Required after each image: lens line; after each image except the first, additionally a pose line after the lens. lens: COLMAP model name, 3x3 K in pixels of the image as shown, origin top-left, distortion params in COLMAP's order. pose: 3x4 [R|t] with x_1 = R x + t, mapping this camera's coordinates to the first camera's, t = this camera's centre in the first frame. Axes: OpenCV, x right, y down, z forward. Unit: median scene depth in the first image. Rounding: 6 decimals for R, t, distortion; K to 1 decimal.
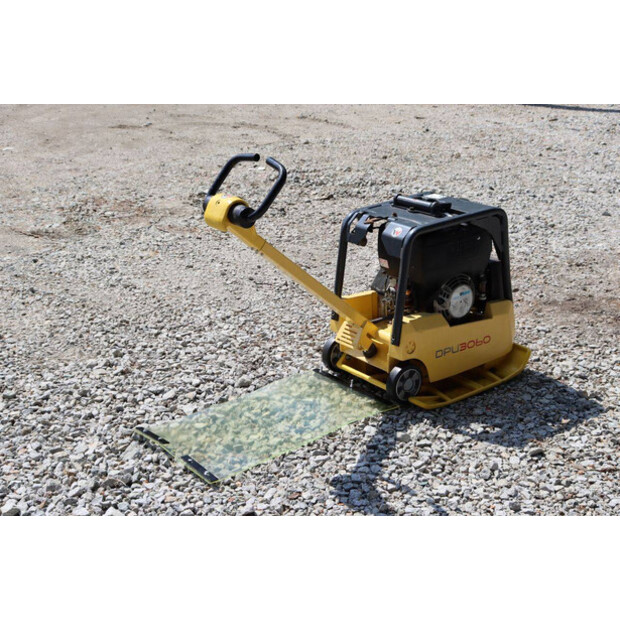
lens RADIAL K [[1102.6, 0, 305.9], [0, 1102.6, 313.9], [0, 0, 1]] dist [0.206972, 0.000000]
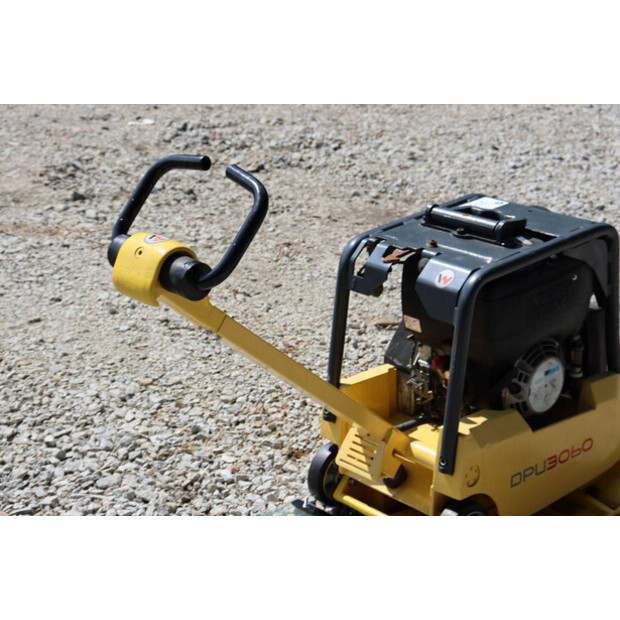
lens RADIAL K [[1389.1, 0, 309.4], [0, 1389.1, 309.6], [0, 0, 1]] dist [0.410930, 0.000000]
pose [[0.994722, -0.035062, 0.096431, -0.053536], [0.032169, 0.998989, 0.031400, -0.076792], [-0.097435, -0.028133, 0.994844, 0.266570]]
